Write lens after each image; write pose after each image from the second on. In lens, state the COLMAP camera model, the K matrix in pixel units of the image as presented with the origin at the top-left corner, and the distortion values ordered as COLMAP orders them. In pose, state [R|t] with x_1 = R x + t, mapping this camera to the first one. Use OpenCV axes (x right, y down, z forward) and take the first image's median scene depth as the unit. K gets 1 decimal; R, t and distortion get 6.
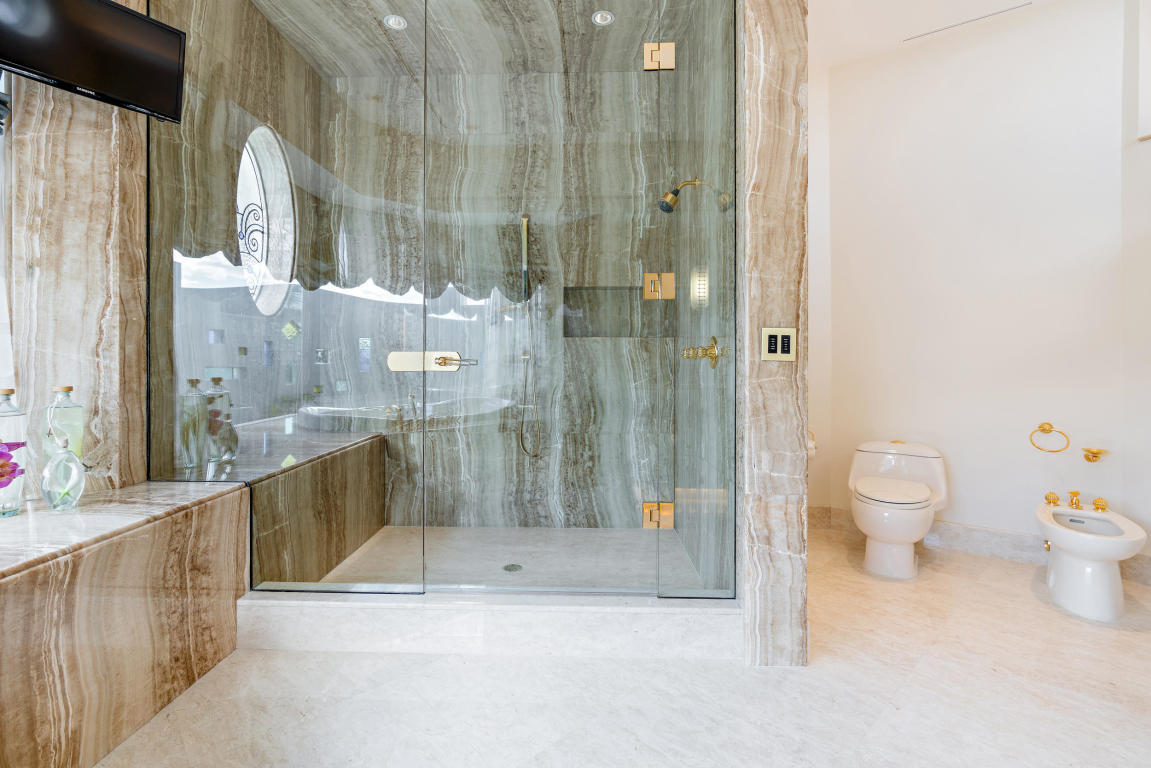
lens RADIAL K [[535.7, 0, 571.4], [0, 535.7, 358.1], [0, 0, 1]] dist [-0.000101, 0.000409]
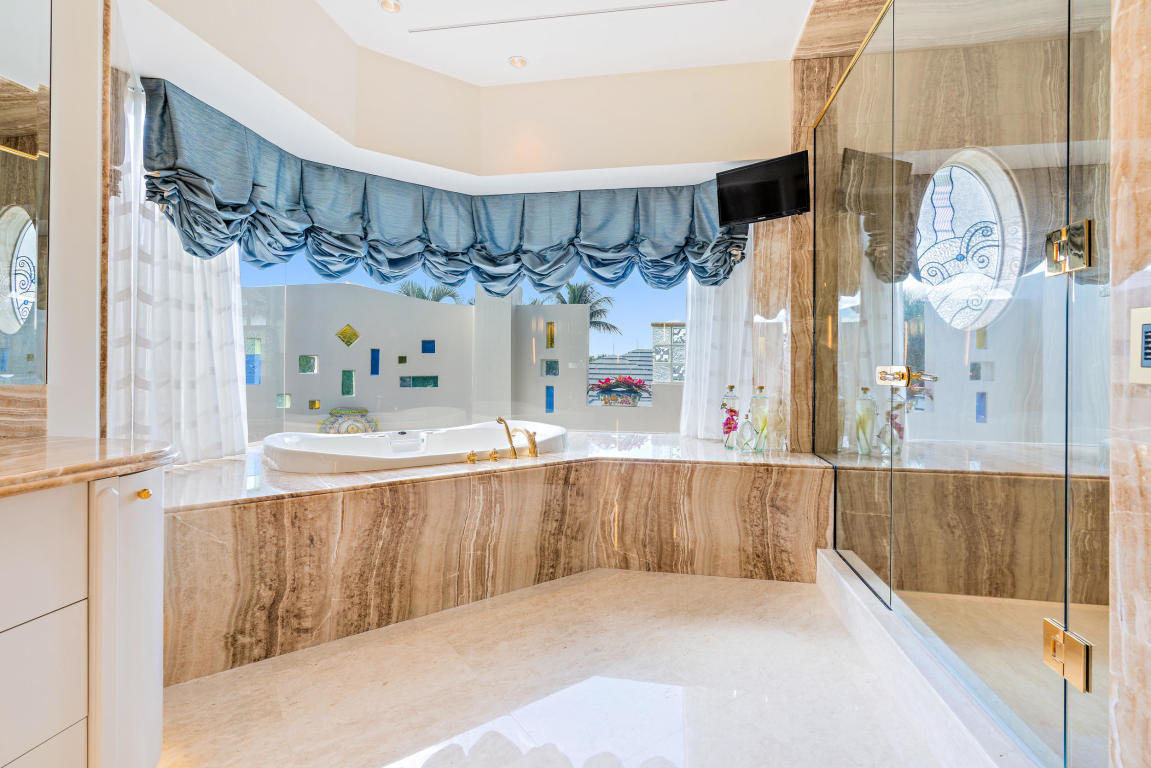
lens RADIAL K [[535.7, 0, 573.2], [0, 535.7, 365.9], [0, 0, 1]] dist [-0.000101, 0.000409]
pose [[-0.147585, -0.003049, -0.989045, 0.819829], [-0.009348, 0.999955, -0.001688, -0.005384], [0.989005, 0.008997, -0.147606, 0.582464]]
